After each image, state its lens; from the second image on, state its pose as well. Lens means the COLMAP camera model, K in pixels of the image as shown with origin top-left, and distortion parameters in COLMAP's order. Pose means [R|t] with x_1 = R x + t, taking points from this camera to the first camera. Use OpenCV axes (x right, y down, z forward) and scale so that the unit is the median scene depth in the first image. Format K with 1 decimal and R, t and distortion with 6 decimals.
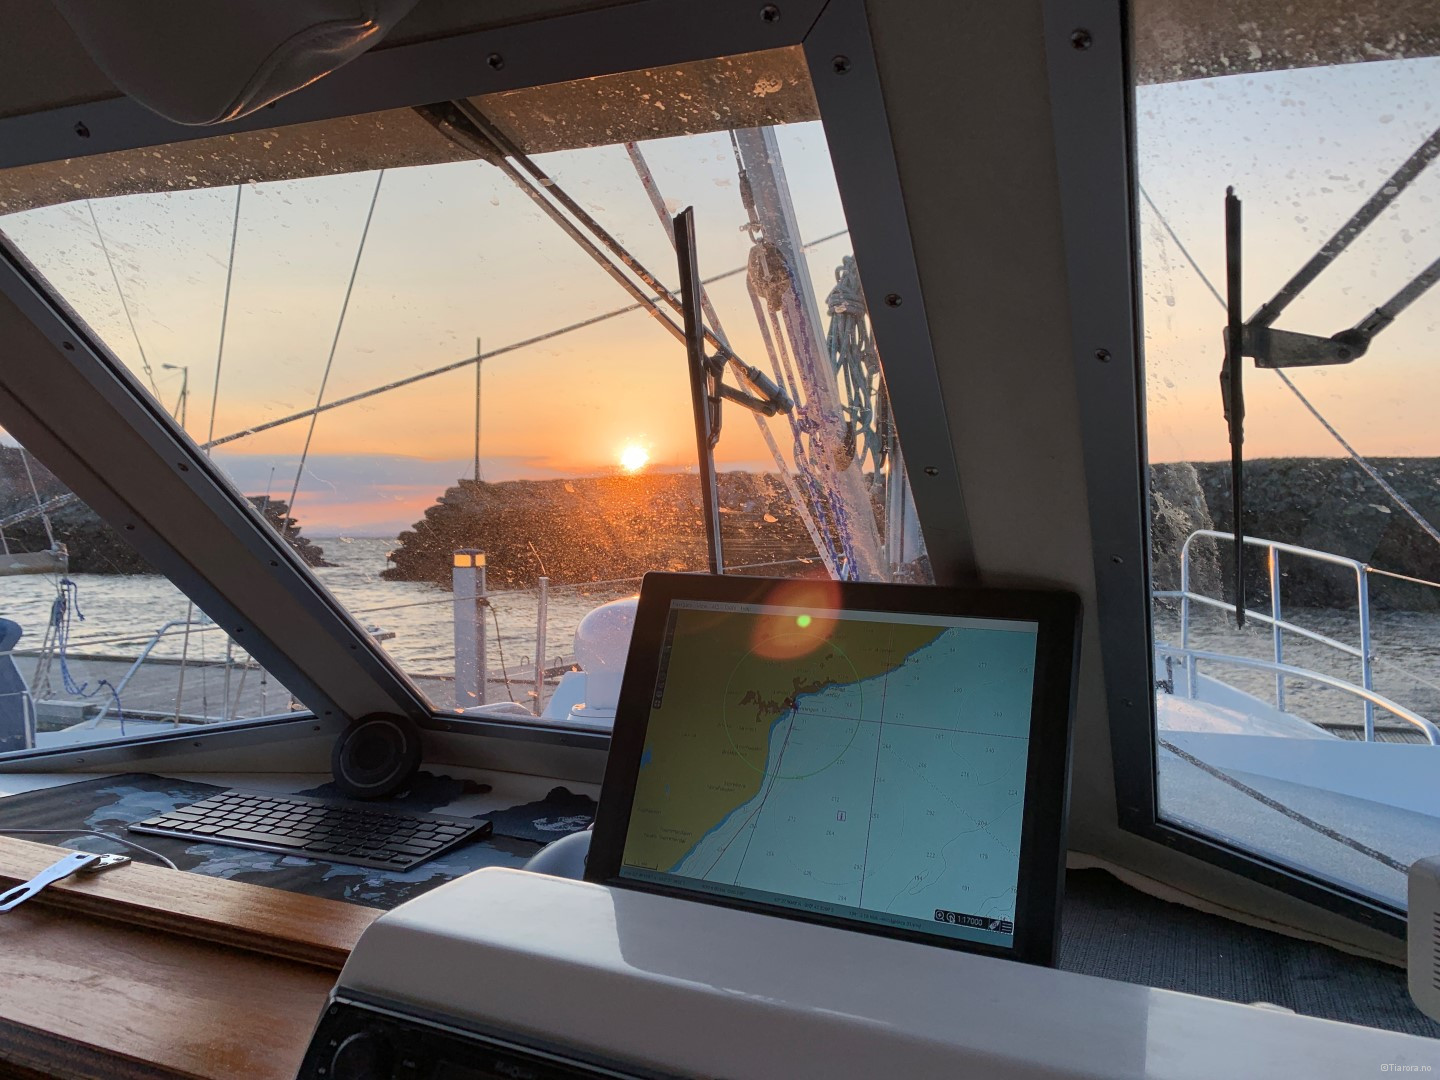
lens RADIAL K [[1093.1, 0, 707.2], [0, 1093.1, 537.5], [0, 0, 1]] dist [0.003944, -0.001025]
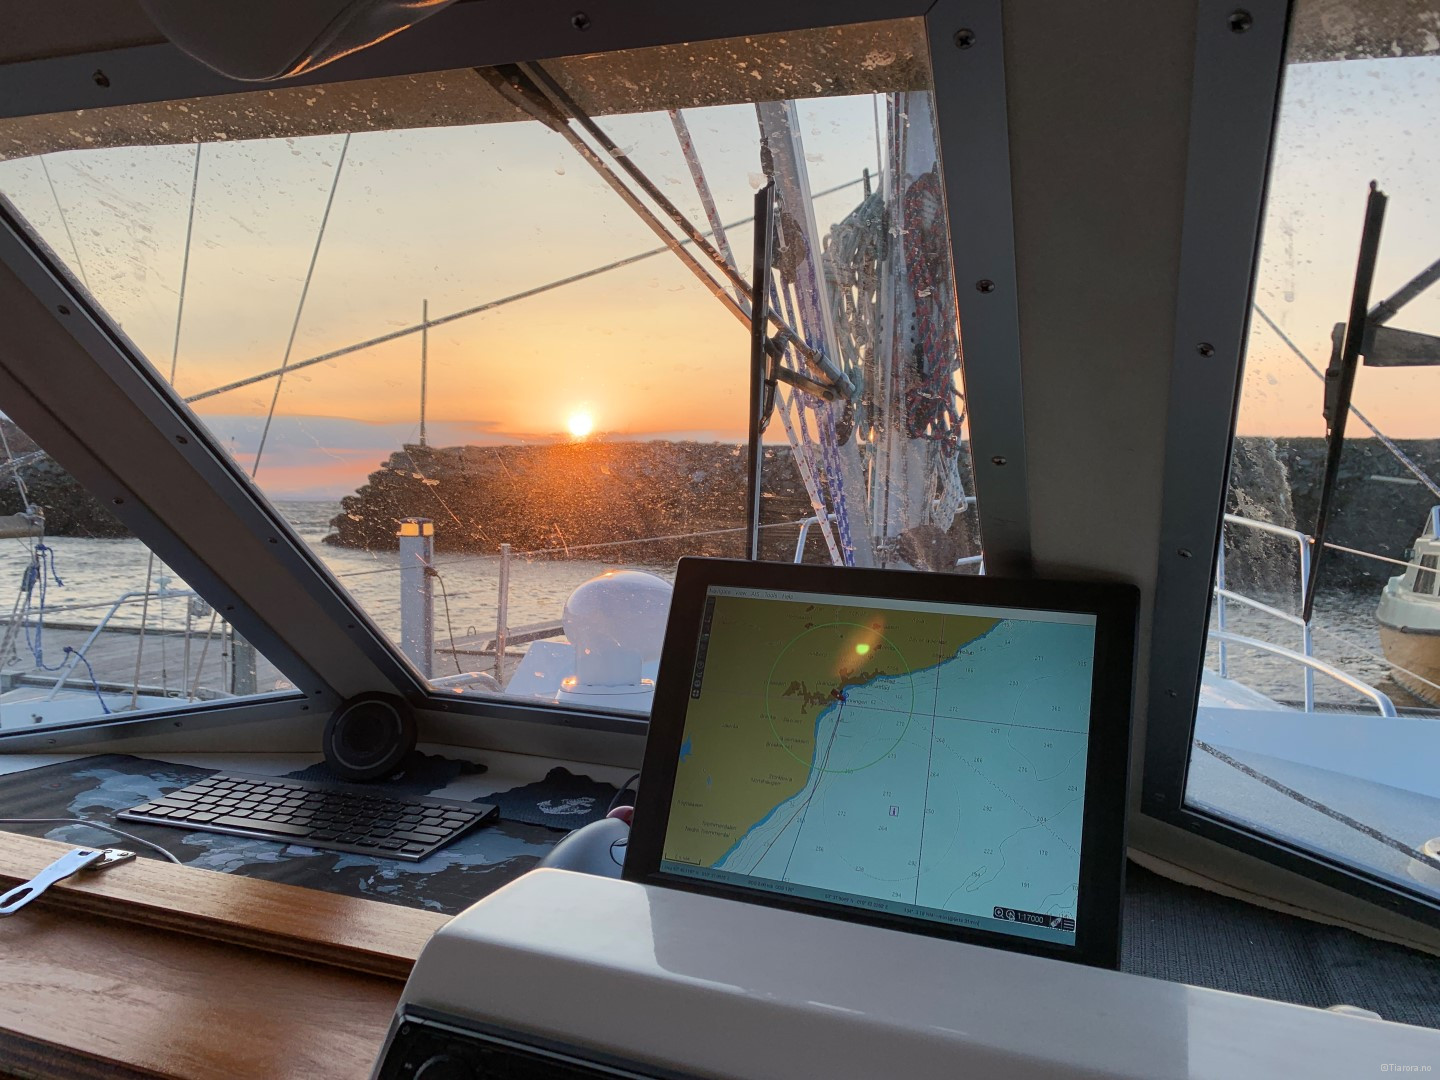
lens RADIAL K [[1093.1, 0, 714.9], [0, 1093.1, 533.6], [0, 0, 1]] dist [0.003944, -0.001025]
pose [[0.998461, 0.009074, 0.054712, -0.082452], [-0.010602, 0.999560, 0.027688, -0.016849], [-0.054436, -0.028226, 0.998118, 0.033113]]
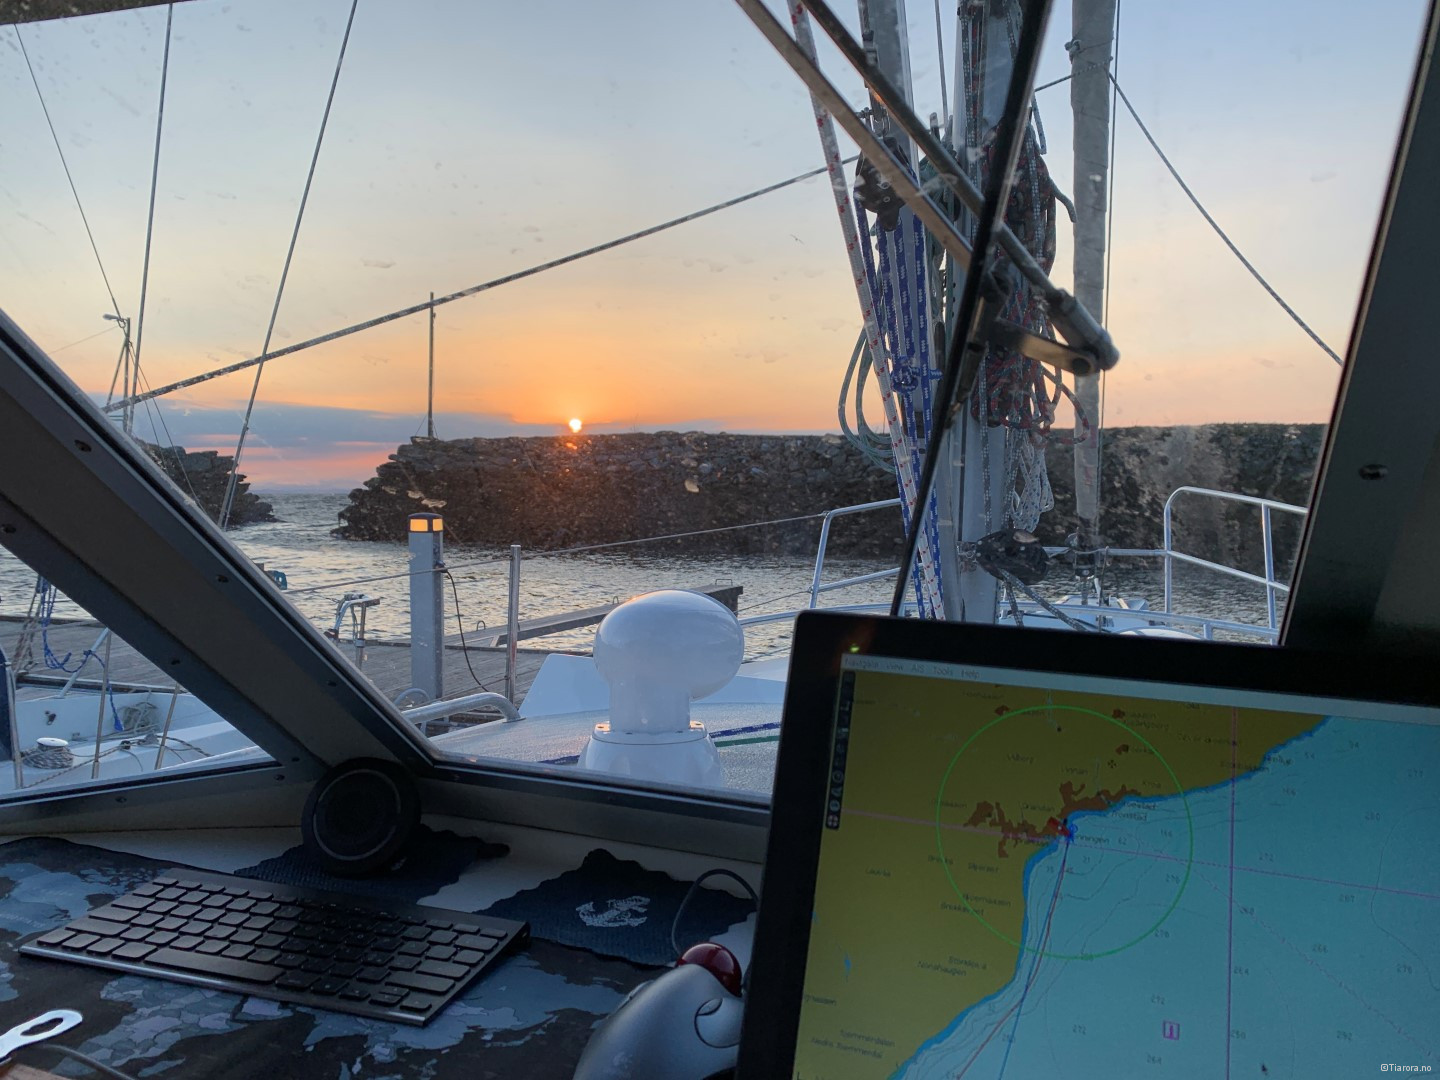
lens RADIAL K [[1093.1, 0, 716.1], [0, 1093.1, 538.1], [0, 0, 1]] dist [0.003944, -0.001025]
pose [[0.998804, -0.002741, 0.048818, -0.144866], [0.000765, 0.999181, 0.040450, -0.041121], [-0.048889, -0.040364, 0.997988, 0.362433]]
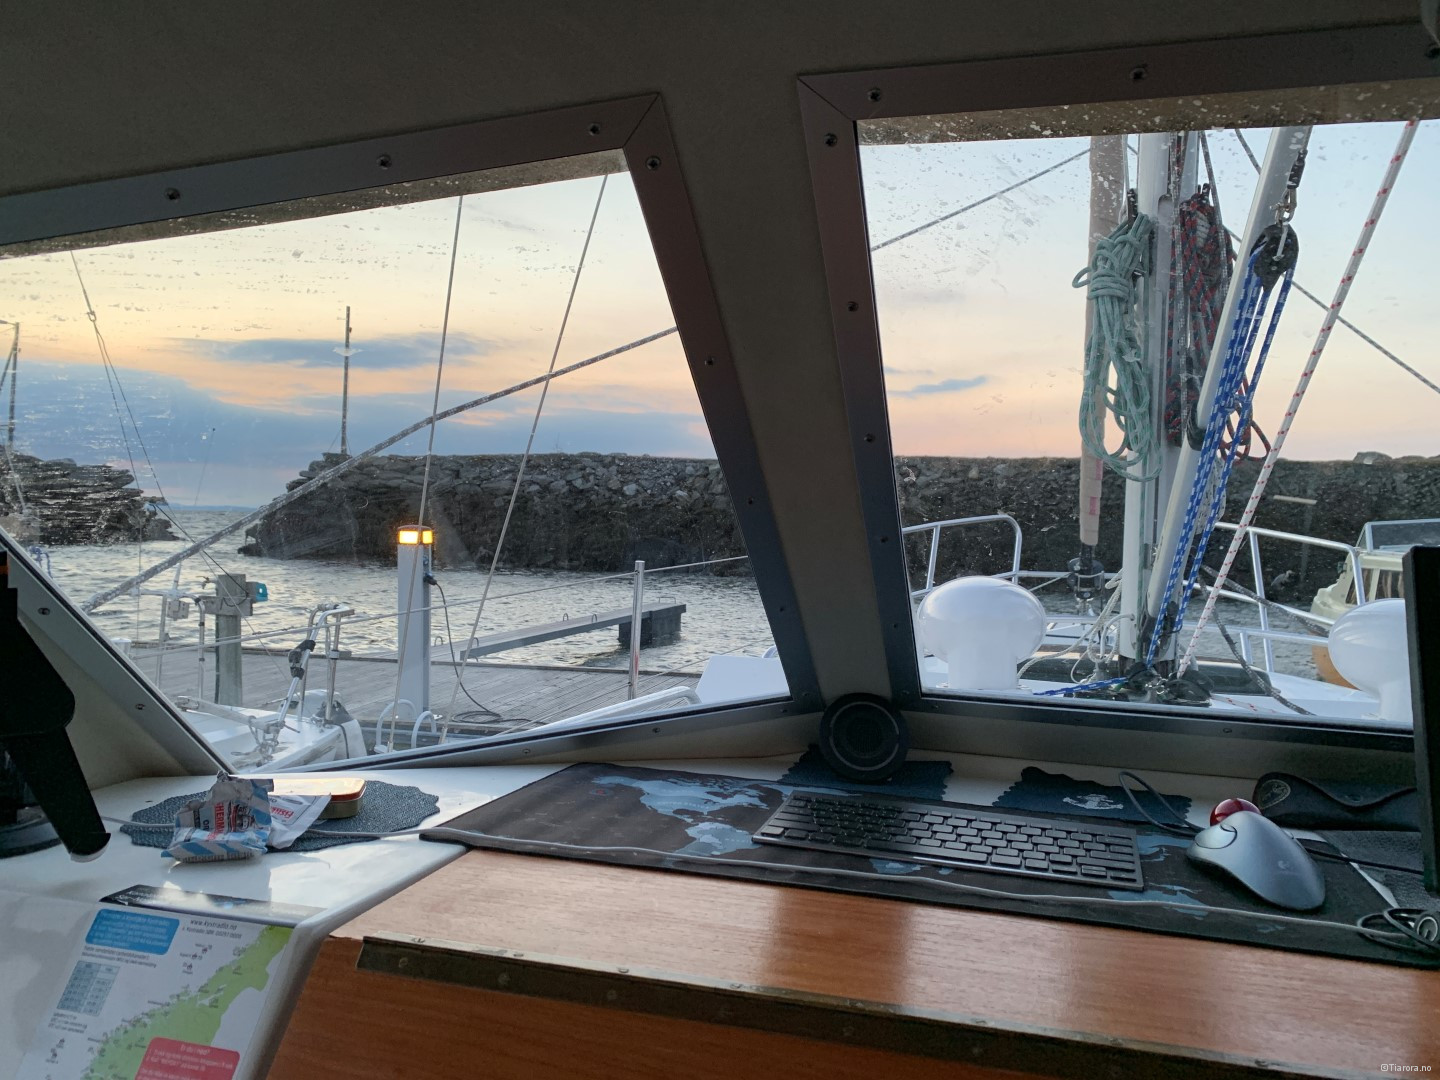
lens RADIAL K [[1093.1, 0, 728.8], [0, 1093.1, 528.1], [0, 0, 1]] dist [0.003944, -0.001025]
pose [[0.988919, 0.013566, 0.147834, -0.891240], [-0.015062, 0.999846, 0.009010, 0.011050], [-0.147689, -0.011137, 0.988971, 0.100677]]
